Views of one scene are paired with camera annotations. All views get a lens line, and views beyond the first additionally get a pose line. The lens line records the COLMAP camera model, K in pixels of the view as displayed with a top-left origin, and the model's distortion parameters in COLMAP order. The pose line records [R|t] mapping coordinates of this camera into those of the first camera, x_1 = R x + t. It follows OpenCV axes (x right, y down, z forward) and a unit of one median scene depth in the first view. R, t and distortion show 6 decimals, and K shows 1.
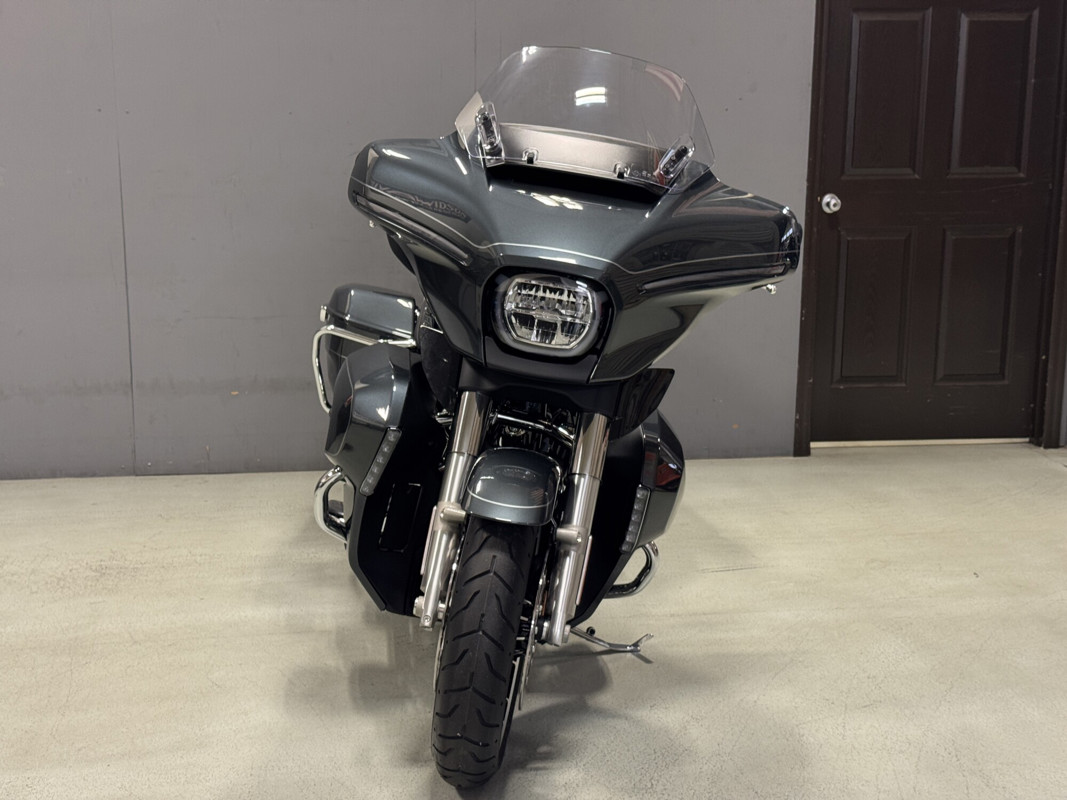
lens RADIAL K [[1491.8, 0, 532.7], [0, 1491.8, 415.7], [0, 0, 1]] dist [0.211458, -0.498473]
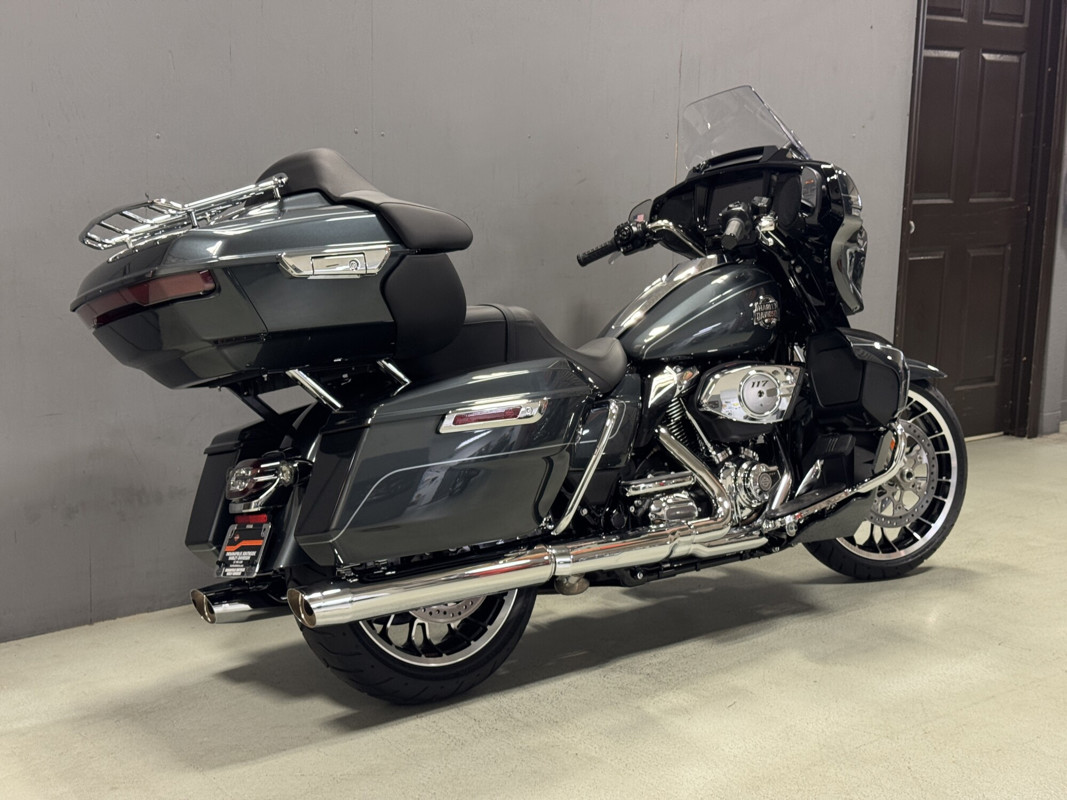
lens RADIAL K [[1490.2, 0, 533.5], [0, 1490.2, 400.0], [0, 0, 1]] dist [0.230855, -0.578230]
pose [[0.853359, -0.077403, 0.515545, -0.723821], [0.090736, 0.995875, -0.000672, -0.051702], [-0.513366, 0.047352, 0.856862, 0.282879]]
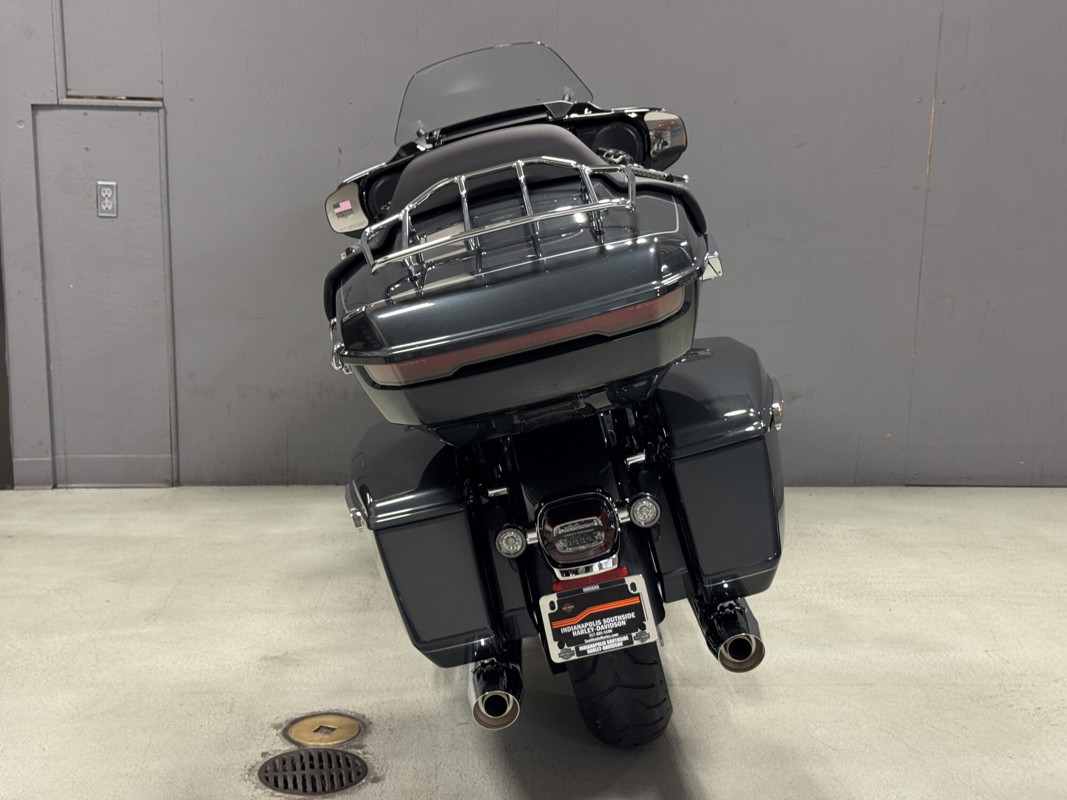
lens RADIAL K [[1490.2, 0, 533.5], [0, 1490.2, 400.0], [0, 0, 1]] dist [0.230855, -0.578230]
pose [[0.996847, 0.030267, -0.073351, -0.242592], [-0.030388, 0.999538, -0.000531, -0.014879], [0.073301, 0.002758, 0.997306, 0.075712]]
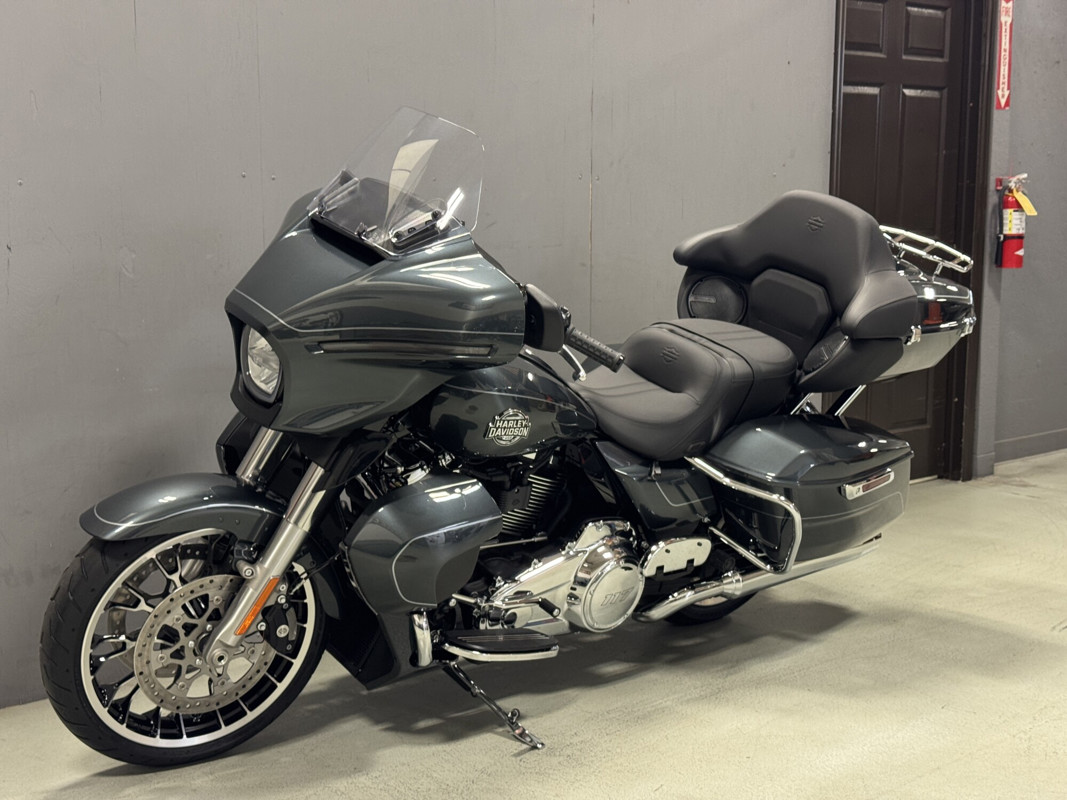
lens RADIAL K [[1490.2, 0, 533.5], [0, 1490.2, 400.0], [0, 0, 1]] dist [0.230855, -0.578230]
pose [[0.829370, -0.080958, 0.552803, -0.677006], [0.115798, 0.992869, -0.028325, -0.055150], [-0.546567, 0.087506, 0.832831, 0.325381]]
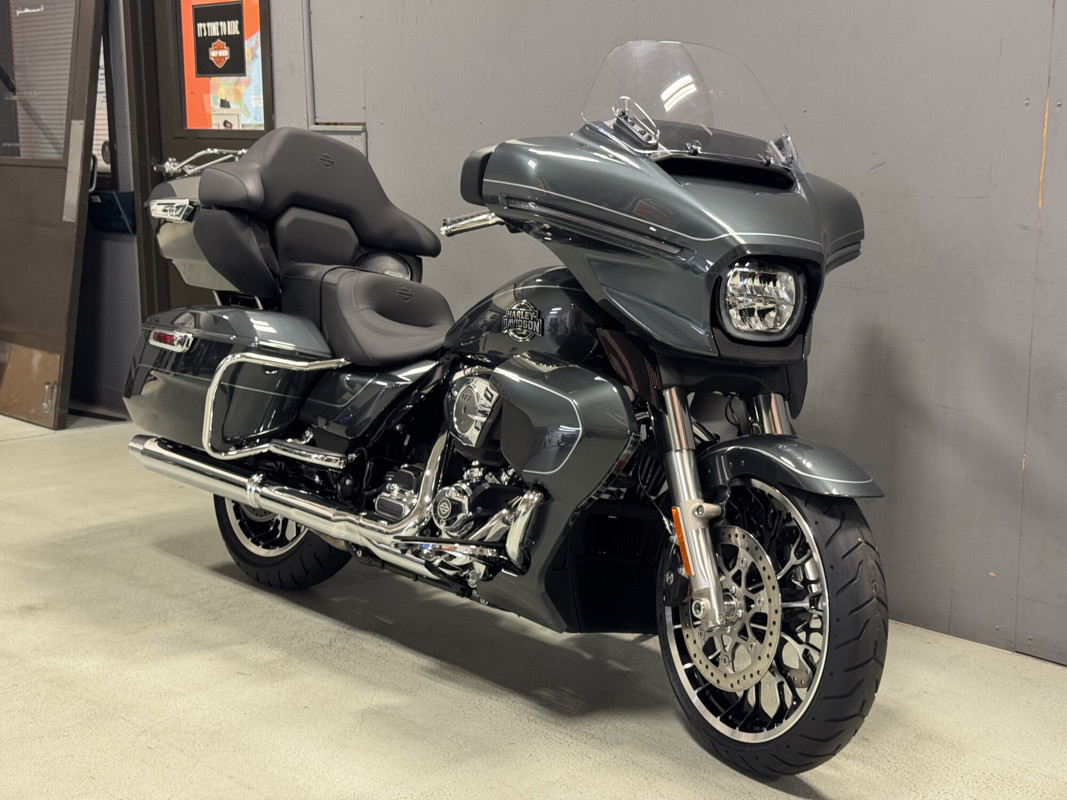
lens RADIAL K [[1491.8, 0, 532.7], [0, 1491.8, 415.7], [0, 0, 1]] dist [0.211458, -0.498473]
pose [[0.579053, 0.151760, -0.801041, 0.431589], [-0.158910, 0.984688, 0.071680, -0.099084], [0.799653, 0.085787, 0.594302, 0.540268]]
